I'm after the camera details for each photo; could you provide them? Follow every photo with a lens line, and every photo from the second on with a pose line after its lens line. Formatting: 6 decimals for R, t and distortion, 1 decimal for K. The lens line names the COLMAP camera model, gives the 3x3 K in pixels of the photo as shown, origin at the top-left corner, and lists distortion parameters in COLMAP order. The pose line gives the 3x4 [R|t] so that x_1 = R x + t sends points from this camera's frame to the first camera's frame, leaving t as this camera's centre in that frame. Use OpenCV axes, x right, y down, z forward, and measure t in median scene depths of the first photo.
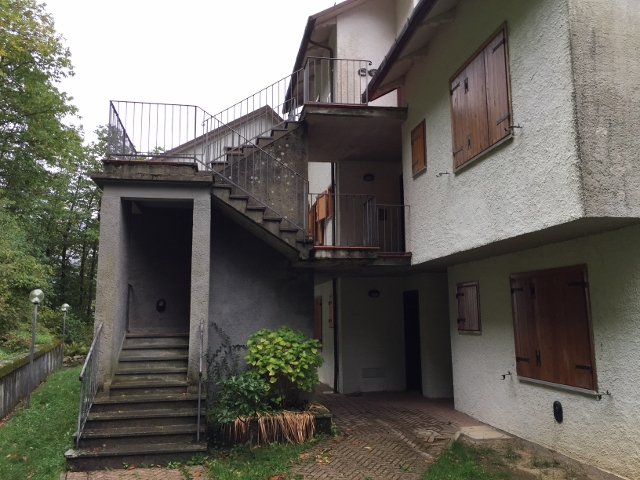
lens RADIAL K [[548.7, 0, 315.6], [0, 548.7, 230.4], [0, 0, 1]] dist [0.038541, -0.005164]
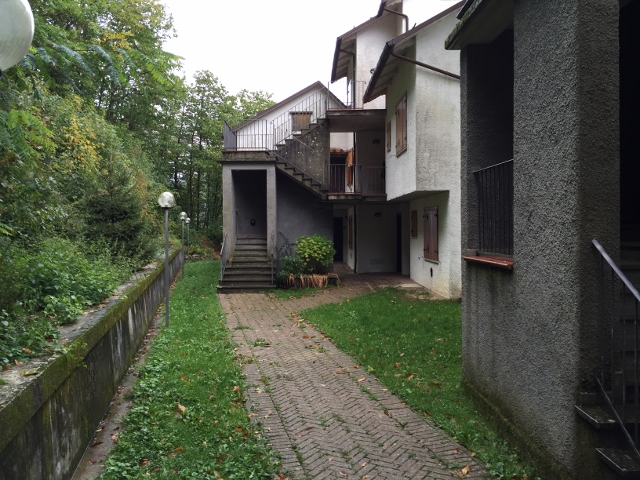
lens RADIAL K [[548.7, 0, 319.7], [0, 548.7, 241.0], [0, 0, 1]] dist [0.038541, -0.005164]
pose [[0.989187, 0.005815, -0.146544, 0.251774], [0.020957, 0.983355, 0.180480, -0.155125], [0.145154, -0.181600, 0.972601, -0.916144]]
